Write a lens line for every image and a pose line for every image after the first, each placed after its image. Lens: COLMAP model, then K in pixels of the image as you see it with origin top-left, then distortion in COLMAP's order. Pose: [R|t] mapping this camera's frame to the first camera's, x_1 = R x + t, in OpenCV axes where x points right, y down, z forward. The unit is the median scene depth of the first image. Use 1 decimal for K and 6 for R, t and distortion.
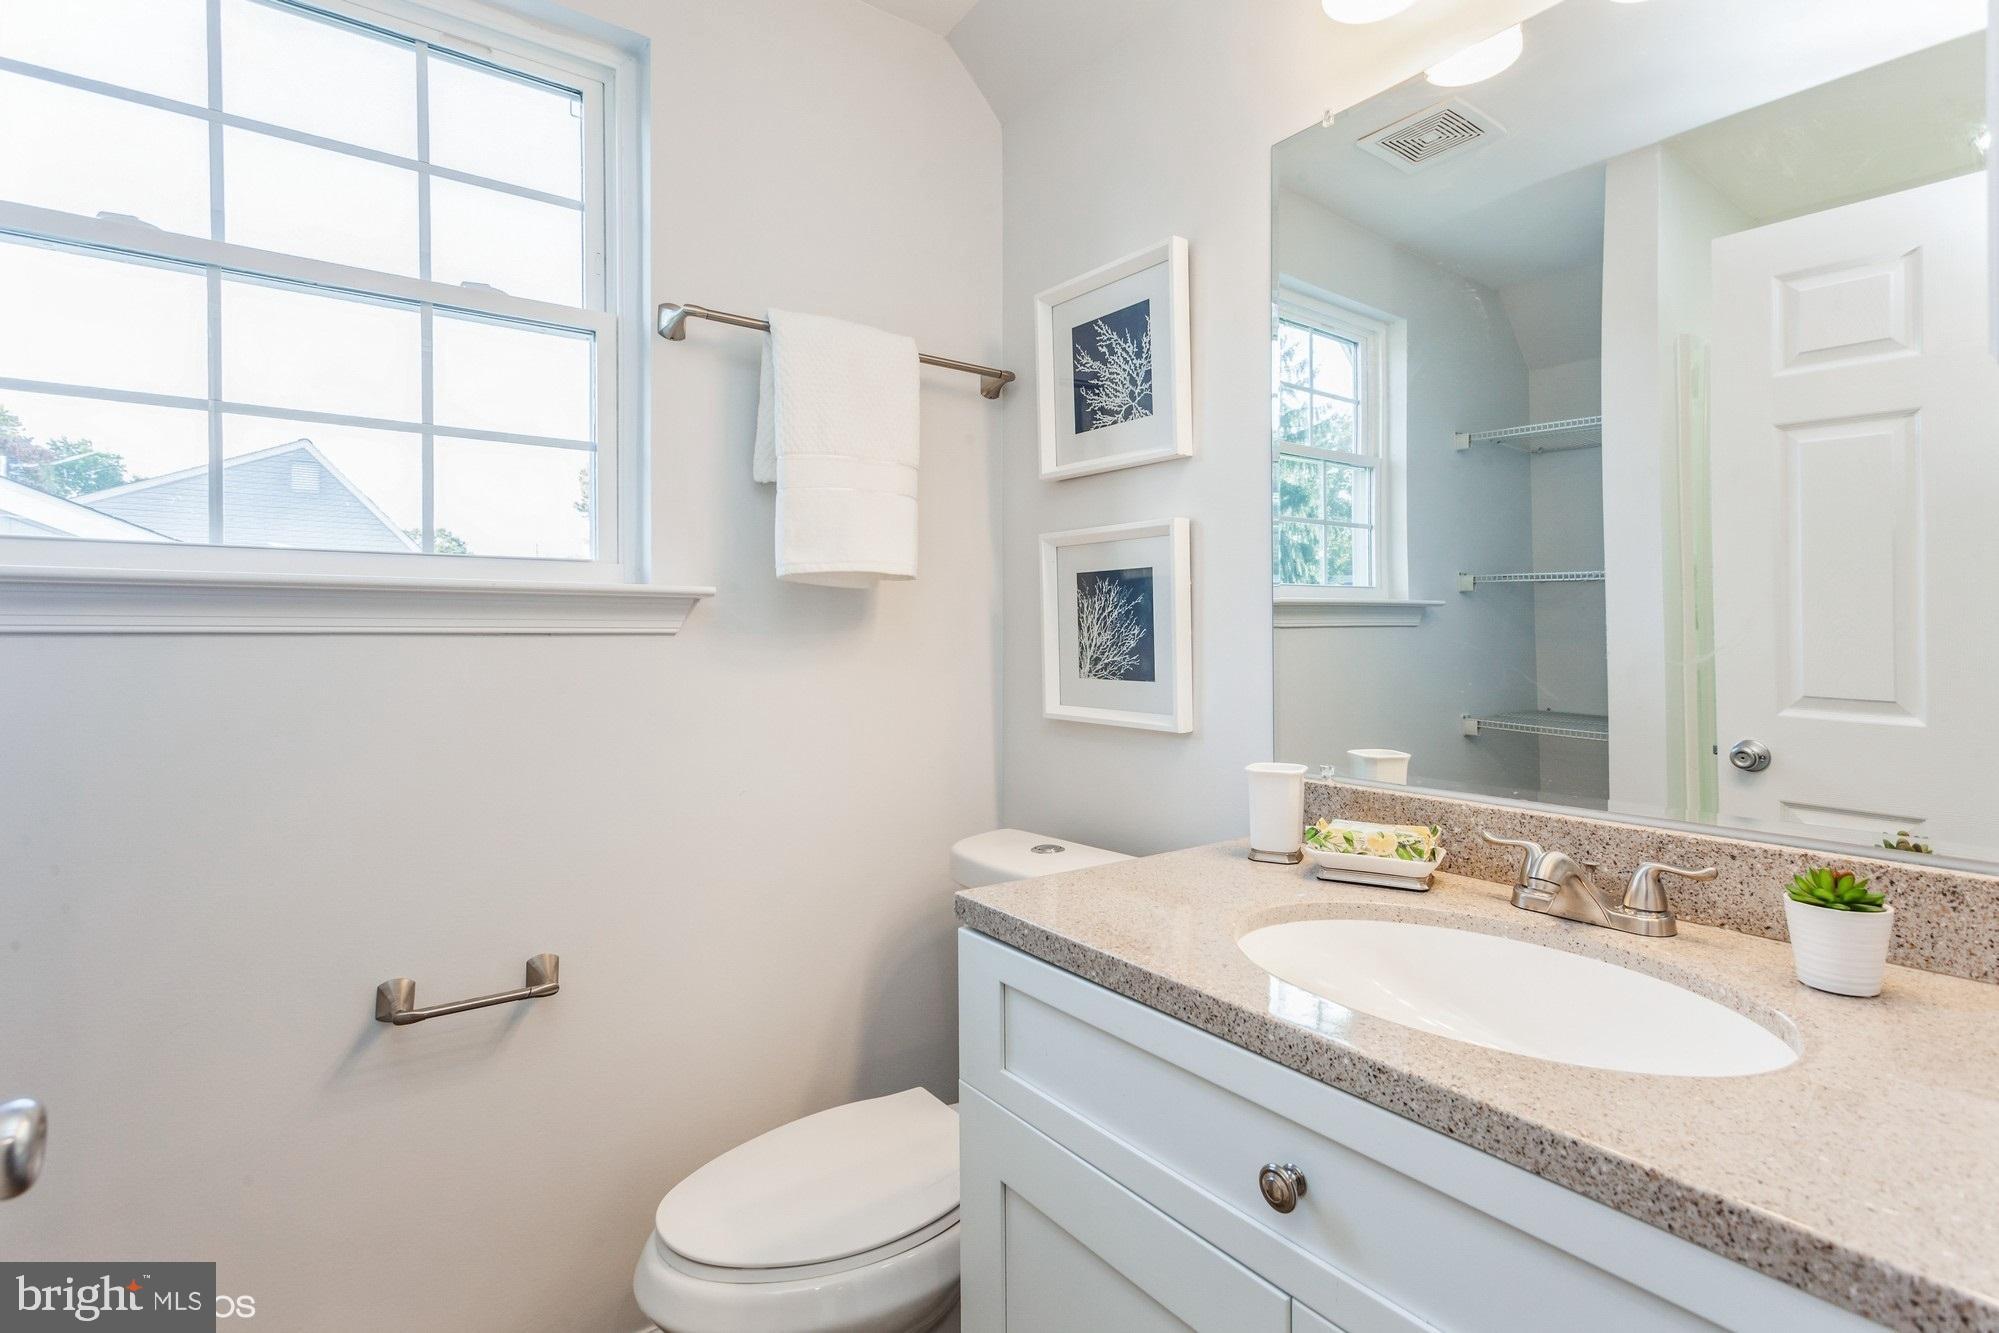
lens RADIAL K [[963.3, 0, 1008.8], [0, 963.3, 609.4], [0, 0, 1]] dist [0.001812, 0.000242]
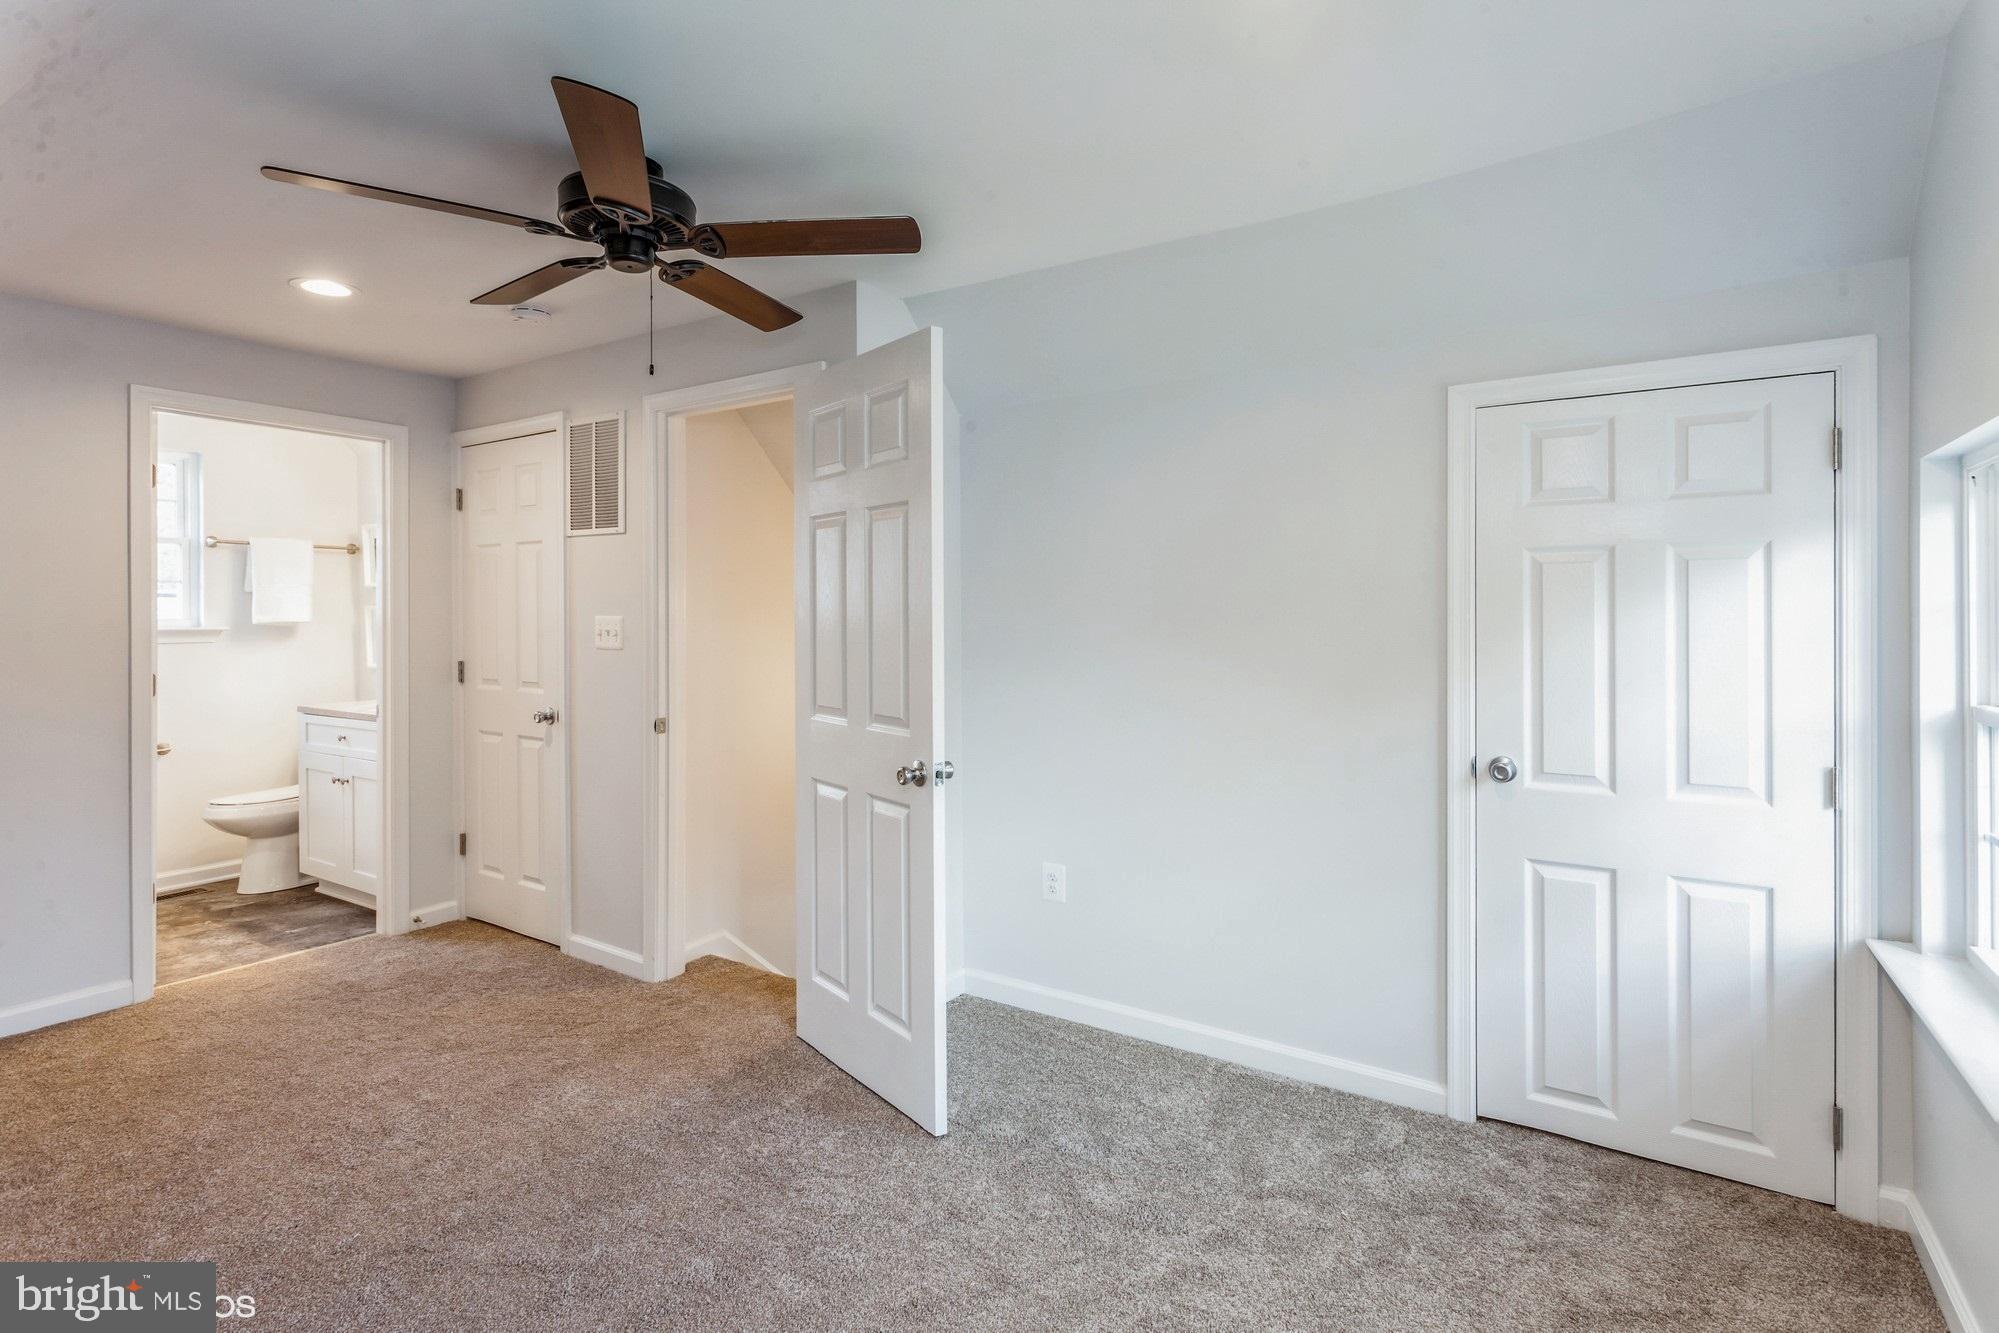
lens RADIAL K [[963.3, 0, 1008.8], [0, 963.3, 609.4], [0, 0, 1]] dist [0.001812, 0.000242]
pose [[0.935024, 0.006232, 0.354529, 1.349583], [-0.010790, 0.999883, 0.010882, -0.202973], [-0.354419, -0.014000, 0.934982, -3.994181]]
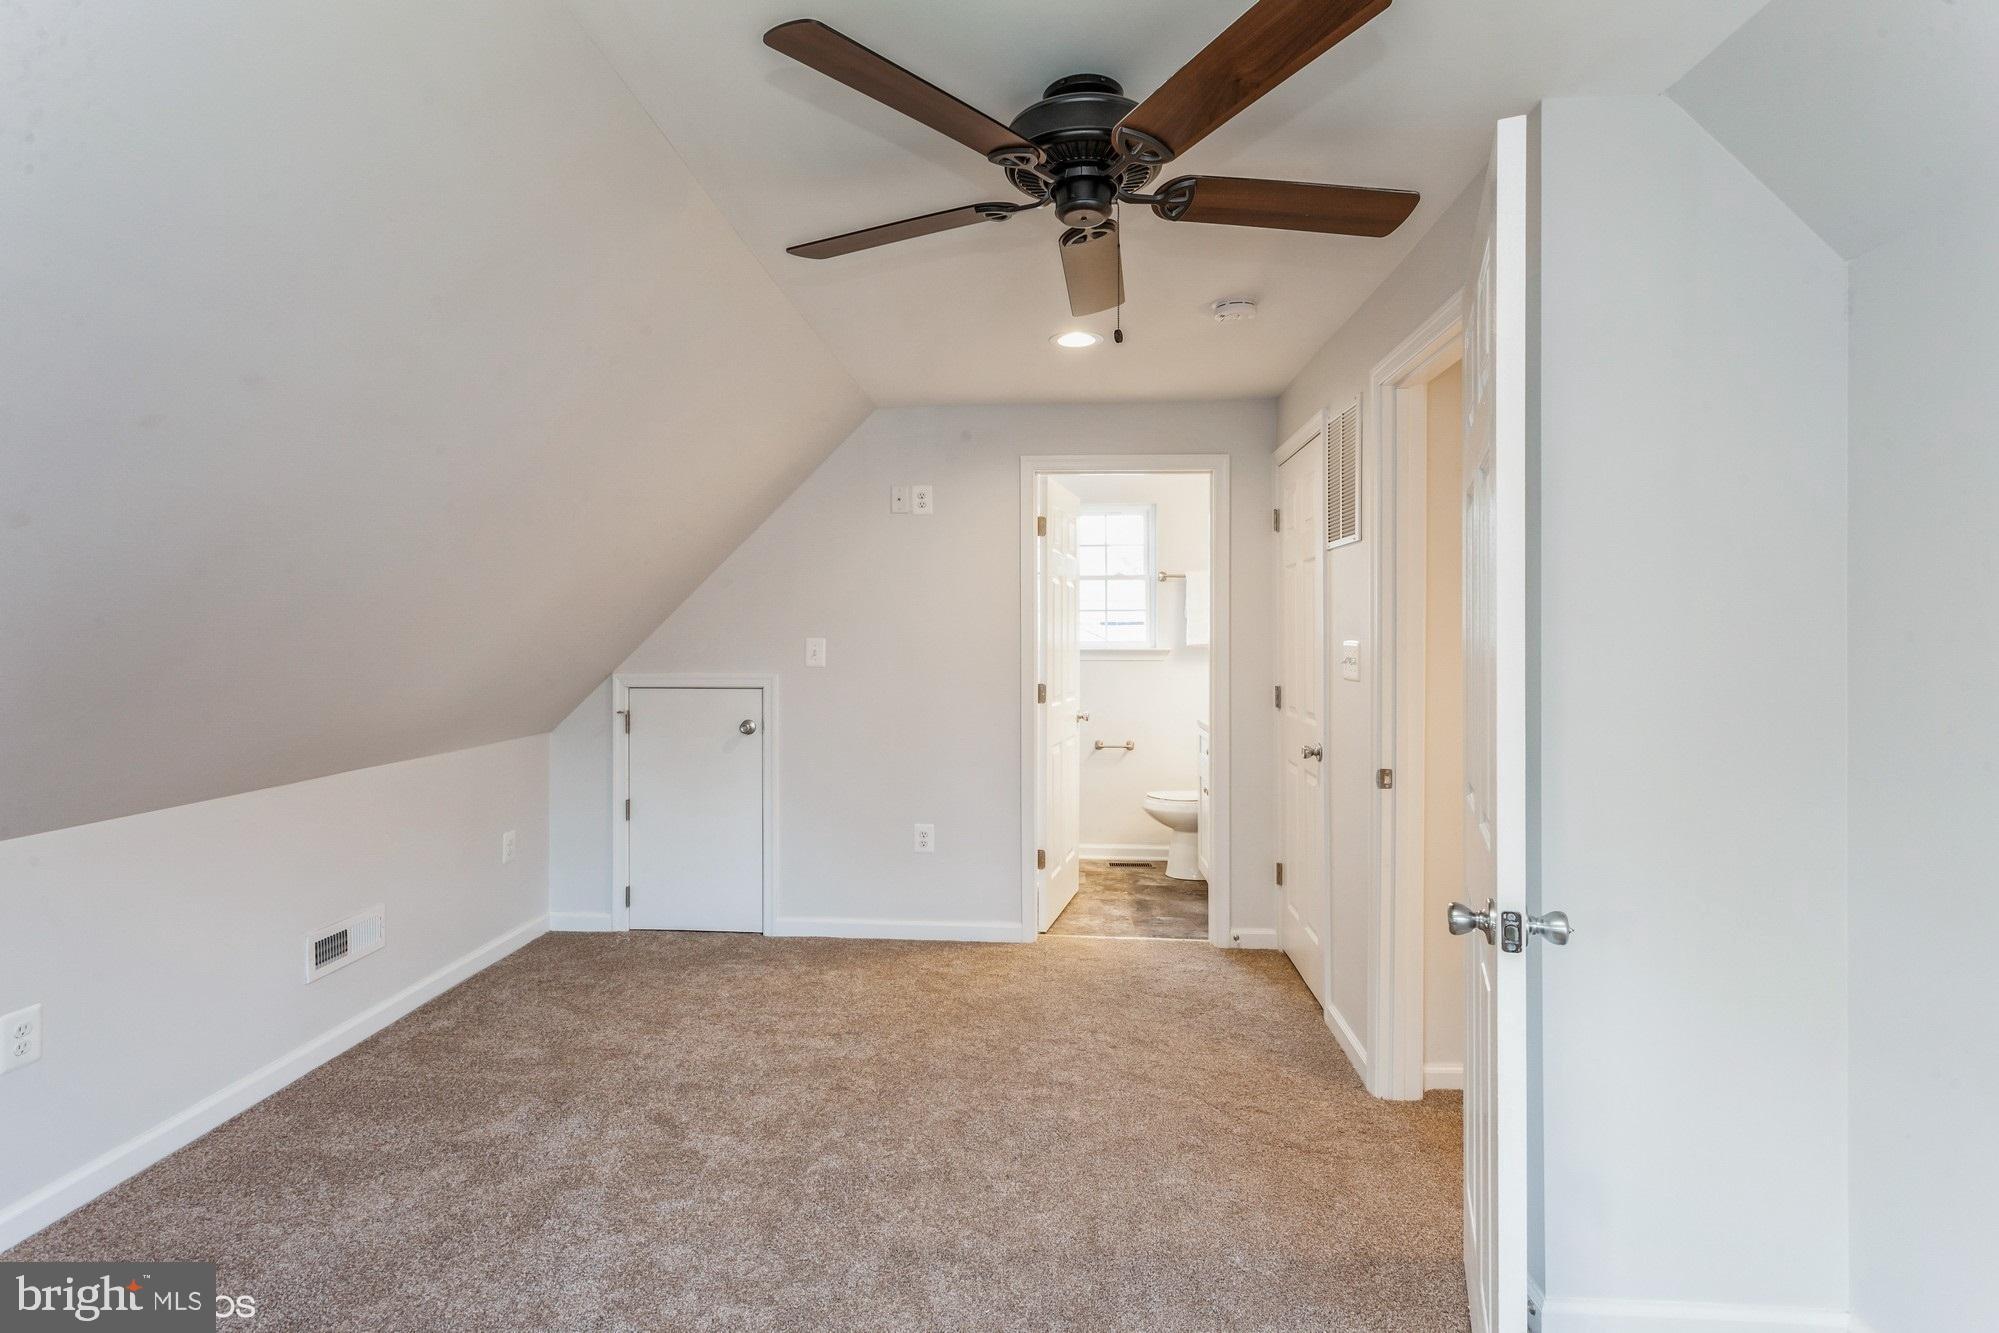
lens RADIAL K [[978.9, 0, 998.2], [0, 978.9, 642.5], [0, 0, 1]] dist [0.001909, 0.000664]
pose [[0.761980, 0.012566, -0.647479, 2.288757], [0.004108, 0.999698, 0.024236, -0.197794], [0.647588, -0.021127, 0.761698, -3.238525]]
